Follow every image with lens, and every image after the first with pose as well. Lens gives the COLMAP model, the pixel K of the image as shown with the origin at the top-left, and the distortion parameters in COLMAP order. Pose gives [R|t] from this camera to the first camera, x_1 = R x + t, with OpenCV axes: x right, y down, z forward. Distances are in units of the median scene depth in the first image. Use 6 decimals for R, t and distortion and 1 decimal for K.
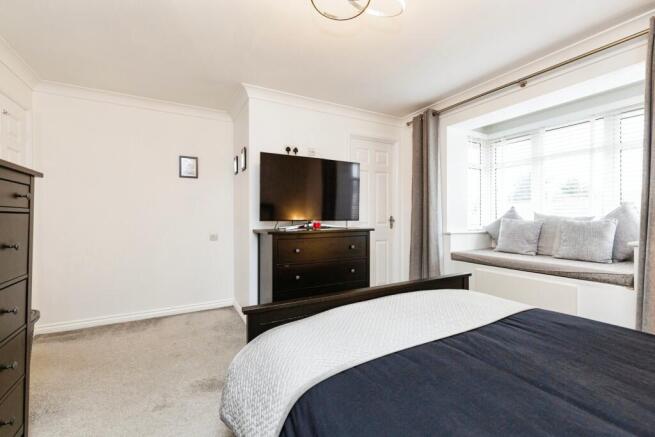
lens RADIAL K [[287.5, 0, 327.5], [0, 287.5, 218.5], [0, 0, 1]] dist [0.009440, -0.000022]
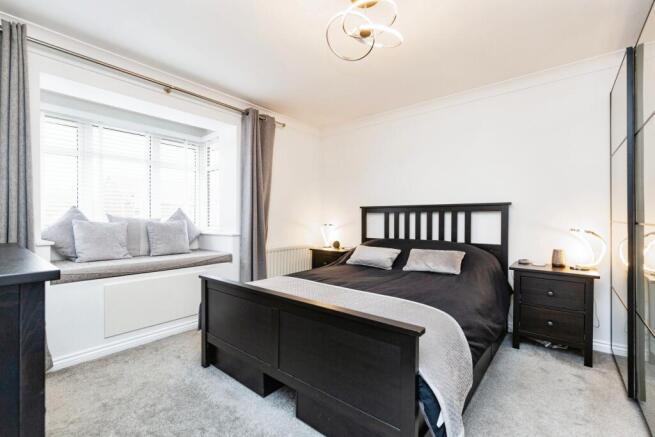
lens RADIAL K [[287.5, 0, 327.5], [0, 287.5, 218.5], [0, 0, 1]] dist [0.009440, -0.000022]
pose [[-0.368078, 0.001645, 0.929794, -0.464864], [0.009710, 0.999951, 0.002075, -0.000712], [-0.929744, 0.009792, -0.368075, 0.792877]]
